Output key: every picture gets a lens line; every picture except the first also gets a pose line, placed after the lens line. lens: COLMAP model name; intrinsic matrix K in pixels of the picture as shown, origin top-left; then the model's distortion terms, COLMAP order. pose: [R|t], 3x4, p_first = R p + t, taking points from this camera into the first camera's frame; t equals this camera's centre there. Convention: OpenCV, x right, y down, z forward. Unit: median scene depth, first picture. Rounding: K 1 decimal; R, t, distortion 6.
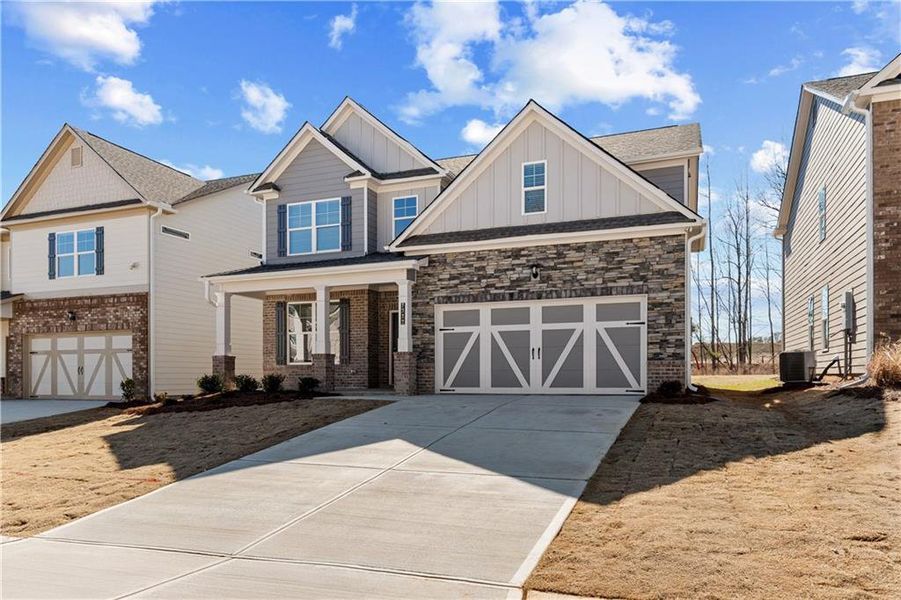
lens RADIAL K [[611.3, 0, 450.5], [0, 611.3, 300.0], [0, 0, 1]] dist [-0.000982, 0.000463]
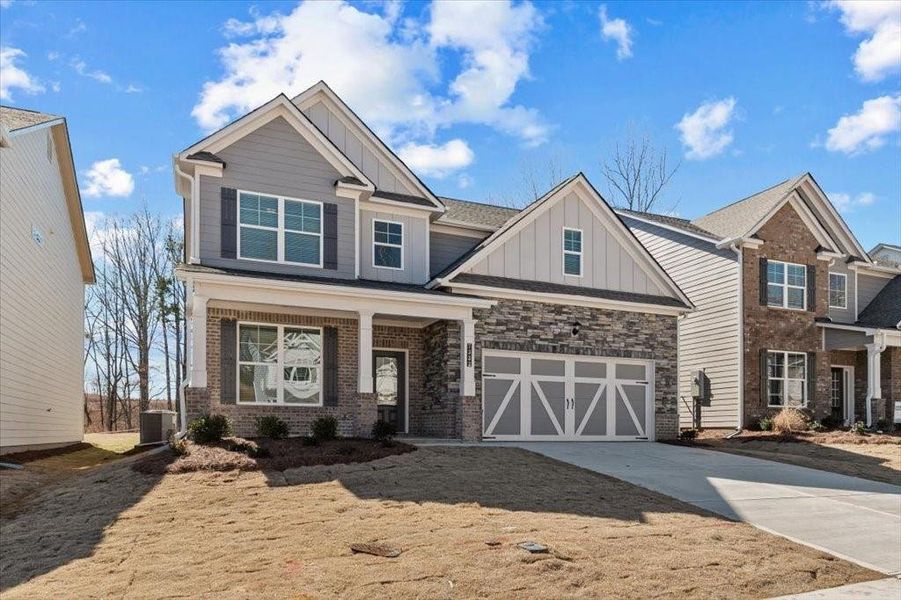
lens RADIAL K [[635.6, 0, 472.2], [0, 635.6, 350.6], [0, 0, 1]] dist [0.000792, -0.000142]
pose [[0.707591, 0.101651, 0.699273, -0.757929], [-0.096585, 0.994224, -0.046793, 0.060981], [-0.699990, -0.034428, 0.713322, 0.307808]]
